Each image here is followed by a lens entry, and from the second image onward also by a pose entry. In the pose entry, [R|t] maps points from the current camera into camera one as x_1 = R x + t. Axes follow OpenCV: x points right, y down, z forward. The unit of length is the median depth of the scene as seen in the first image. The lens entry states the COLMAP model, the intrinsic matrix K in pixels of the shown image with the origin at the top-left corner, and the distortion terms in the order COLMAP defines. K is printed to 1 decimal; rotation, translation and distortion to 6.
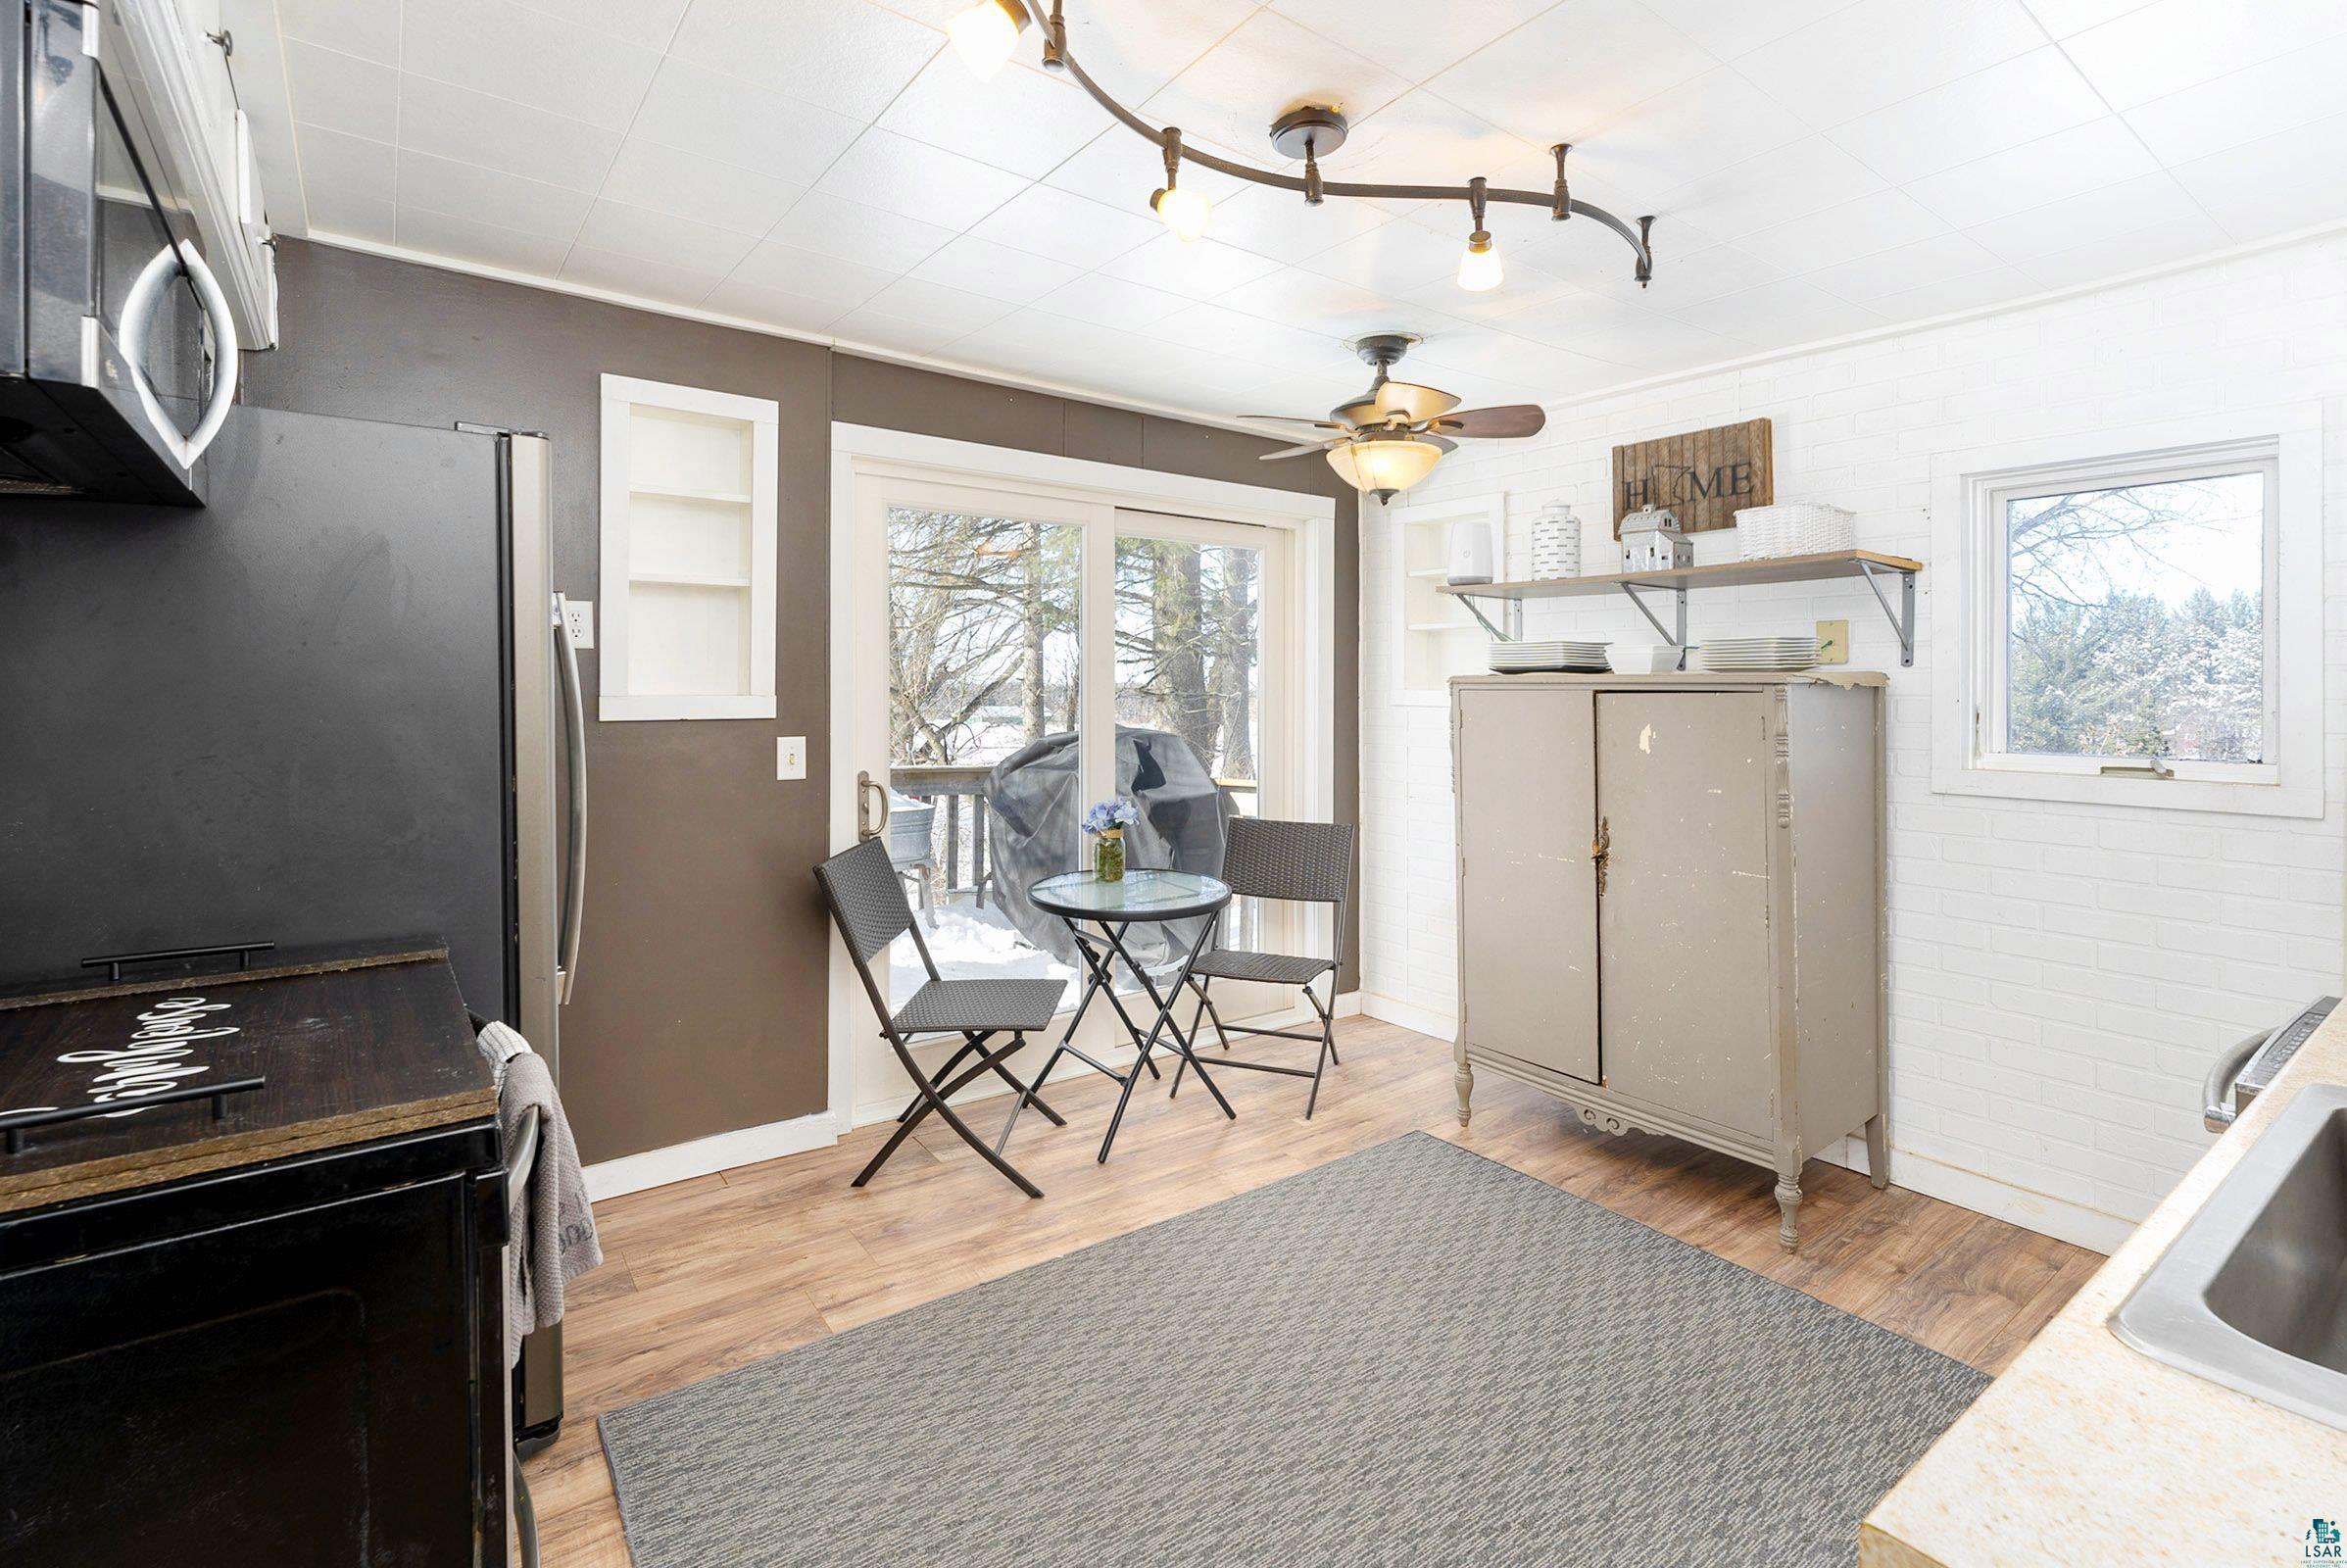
lens RADIAL K [[1047.4, 0, 1132.8], [0, 1047.4, 694.1], [0, 0, 1]] dist [-0.000883, -0.000249]
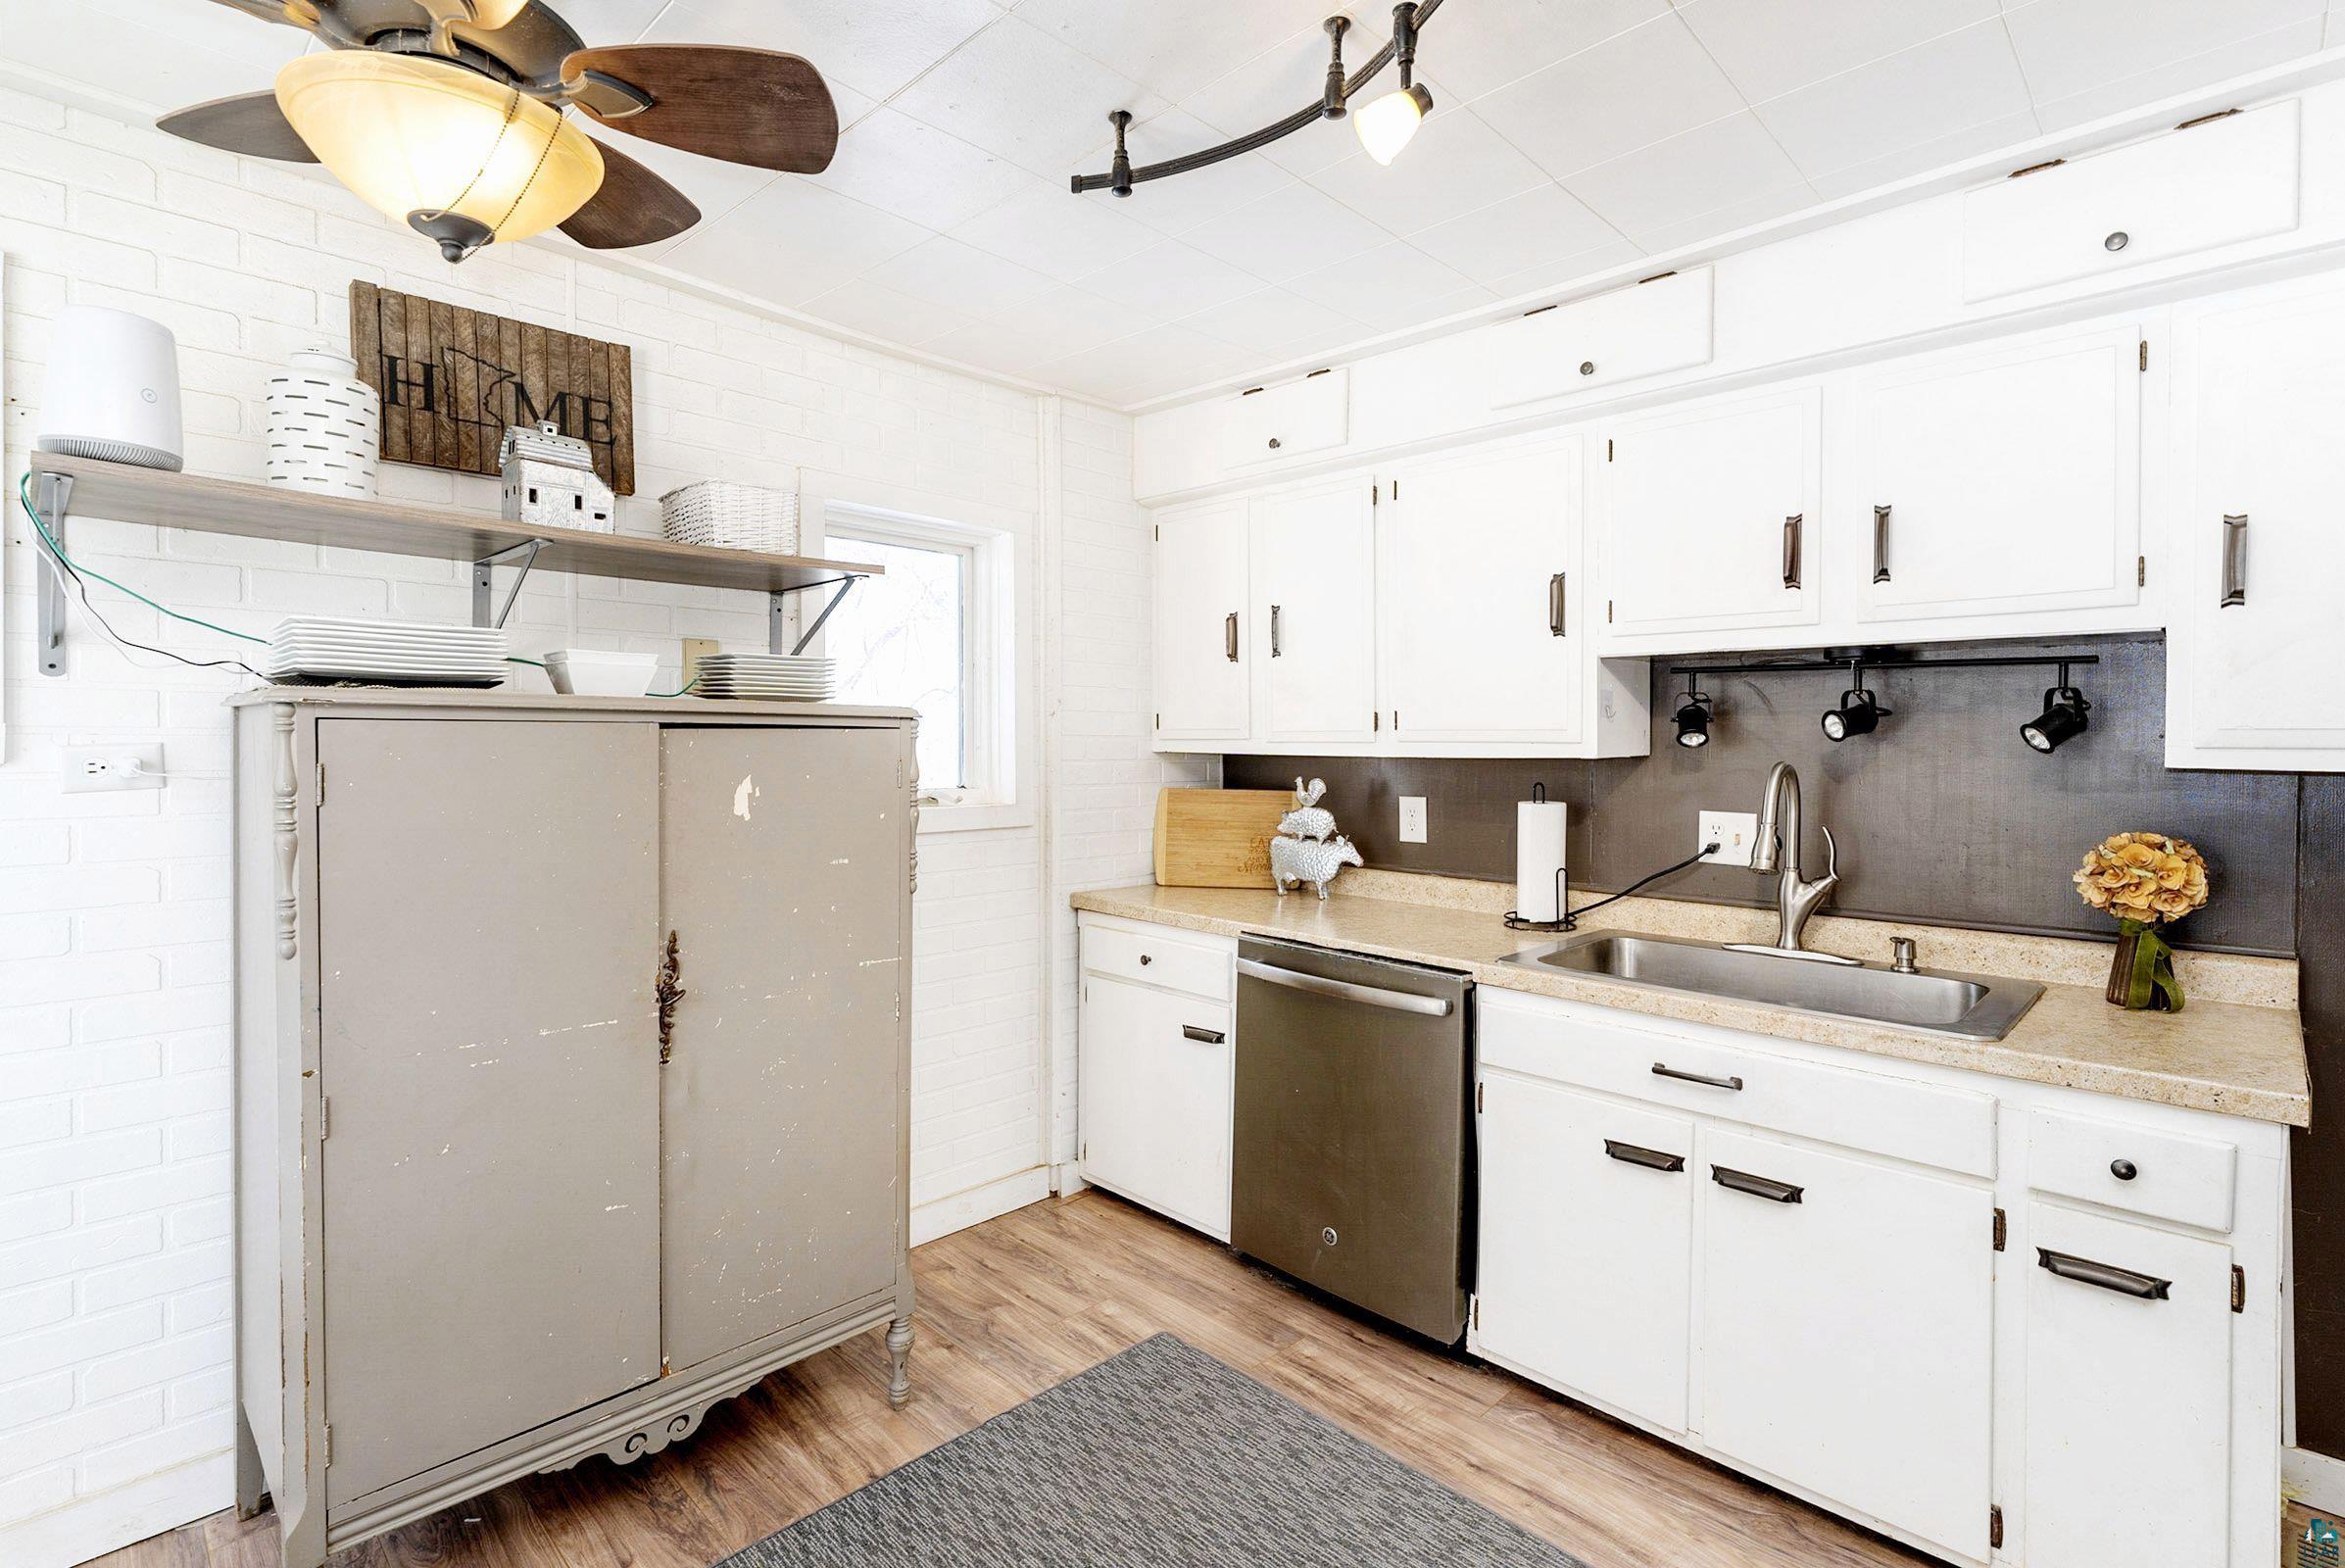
lens RADIAL K [[1121.9, 0, 1253.9], [0, 1121.9, 732.7], [0, 0, 1]] dist [-0.000011, -0.000214]
pose [[-0.209638, 0.003493, 0.977773, -0.245695], [0.001252, 0.999994, -0.003304, 0.003934], [-0.977778, 0.000532, -0.209642, 0.765971]]
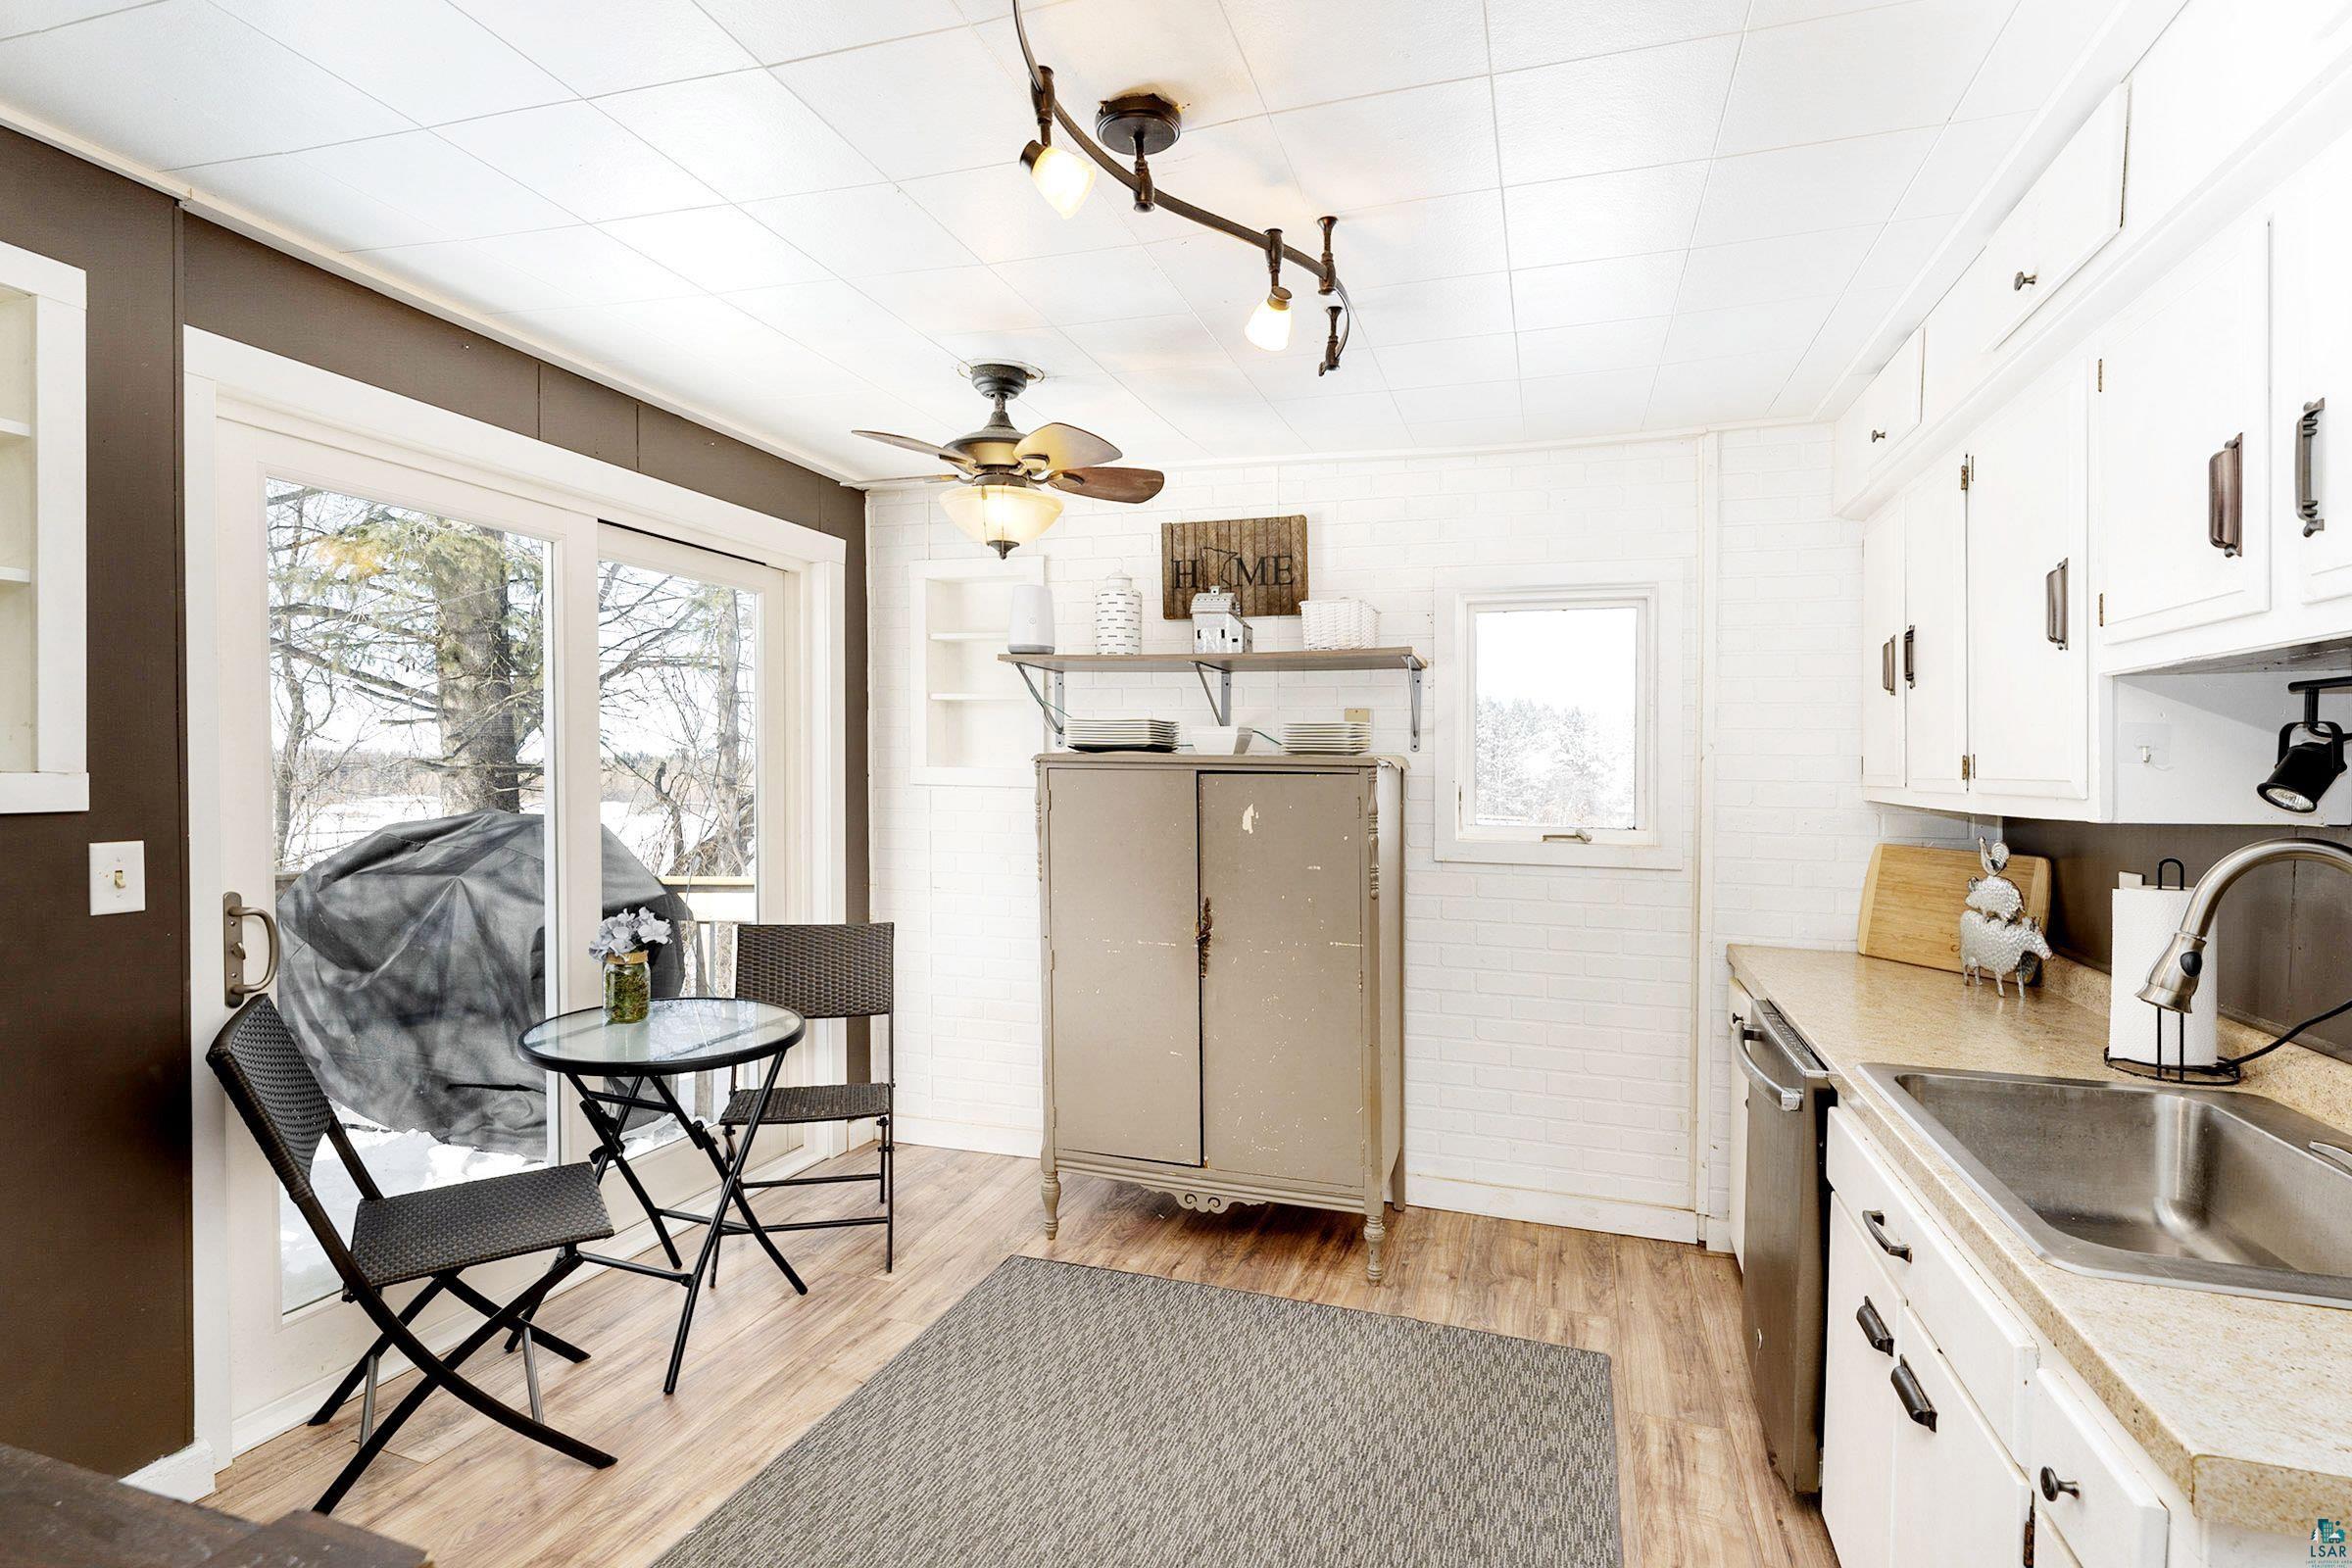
lens RADIAL K [[1175.7, 0, 1116.4], [0, 1175.7, 791.9], [0, 0, 1]] dist [0.000284, -0.000200]
pose [[0.820267, -0.005521, 0.571954, -0.244862], [-0.006462, 0.999800, 0.018918, -0.003997], [-0.571944, -0.019214, 0.820067, 0.128012]]
